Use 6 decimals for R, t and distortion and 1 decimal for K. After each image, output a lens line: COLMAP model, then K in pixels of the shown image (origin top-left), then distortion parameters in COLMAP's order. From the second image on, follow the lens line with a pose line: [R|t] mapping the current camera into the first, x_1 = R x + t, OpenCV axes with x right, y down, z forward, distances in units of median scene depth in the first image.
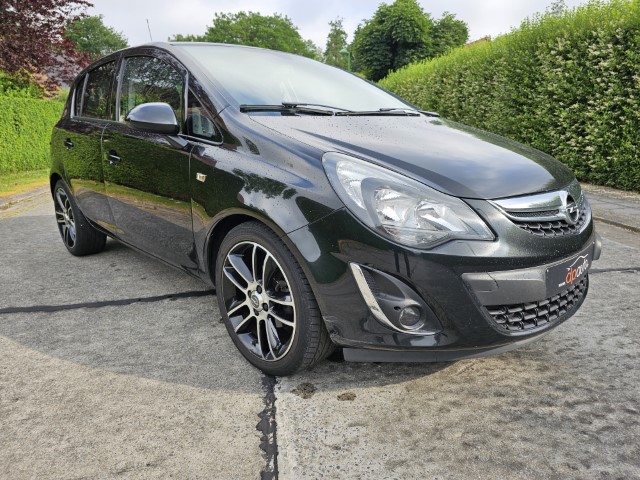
lens RADIAL K [[445.8, 0, 322.8], [0, 445.8, 240.6], [0, 0, 1]] dist [0.023738, -0.007495]
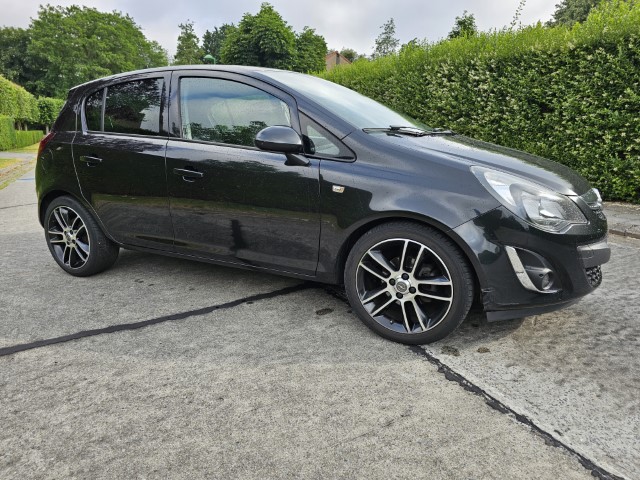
lens RADIAL K [[441.7, 0, 318.6], [0, 441.7, 237.2], [0, 0, 1]] dist [0.053265, -0.045919]
pose [[0.949073, -0.071482, 0.306841, -0.215835], [0.076378, 0.997071, -0.003962, -0.004064], [-0.305659, 0.027196, 0.951753, -0.031051]]
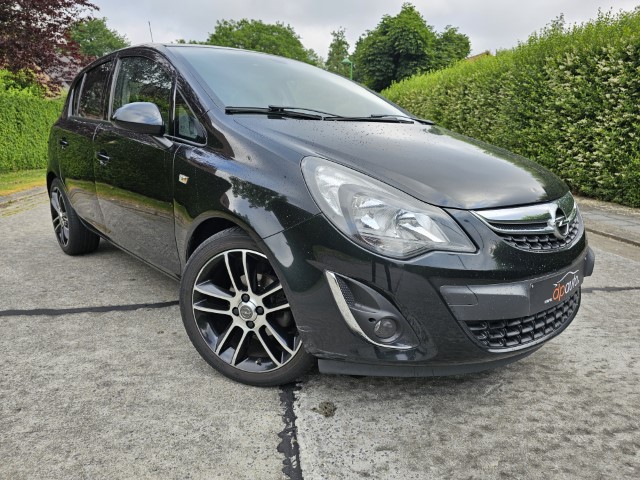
lens RADIAL K [[445.5, 0, 320.0], [0, 445.5, 240.0], [0, 0, 1]] dist [0.020540, -0.003877]
pose [[0.999557, 0.029420, 0.004494, -0.018850], [-0.029330, 0.999391, -0.018919, -0.000690], [-0.005047, 0.018779, 0.999811, 0.014421]]
